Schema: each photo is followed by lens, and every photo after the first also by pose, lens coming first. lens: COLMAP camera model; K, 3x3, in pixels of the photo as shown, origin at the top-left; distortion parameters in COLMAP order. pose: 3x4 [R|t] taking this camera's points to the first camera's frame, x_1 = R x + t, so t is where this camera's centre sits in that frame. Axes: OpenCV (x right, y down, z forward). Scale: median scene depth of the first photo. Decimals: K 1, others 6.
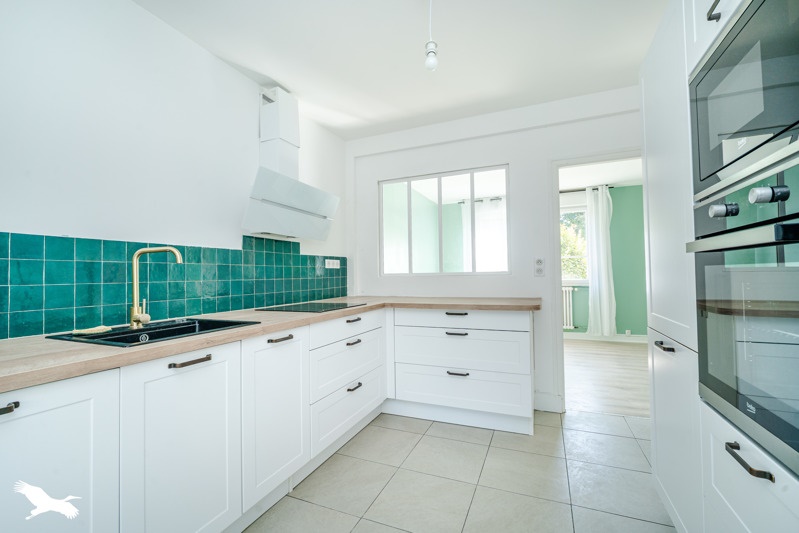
lens RADIAL K [[348.0, 0, 399.5], [0, 348.0, 266.5], [0, 0, 1]] dist [-0.001256, 0.000256]
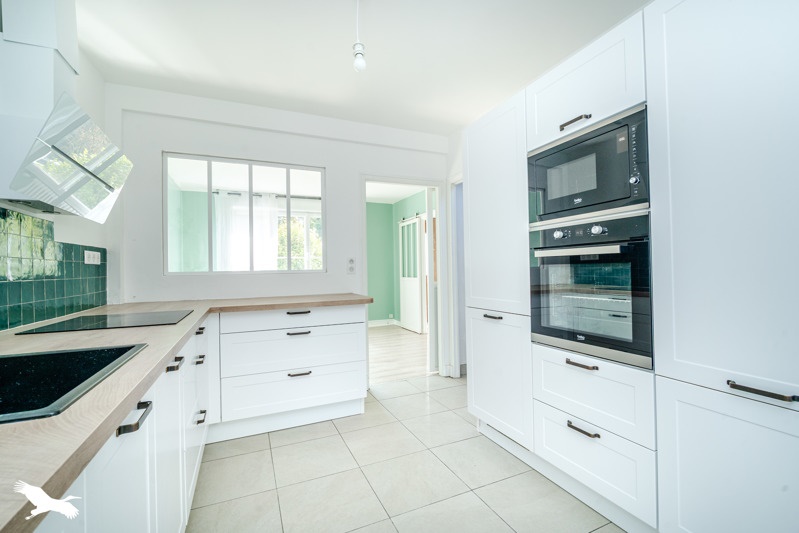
lens RADIAL K [[348.0, 0, 399.5], [0, 348.0, 266.5], [0, 0, 1]] dist [-0.001256, 0.000256]
pose [[0.680702, 0.010372, 0.732487, -0.332898], [-0.010395, 0.999936, -0.004500, 0.007771], [-0.732486, -0.004551, 0.680767, 0.123126]]
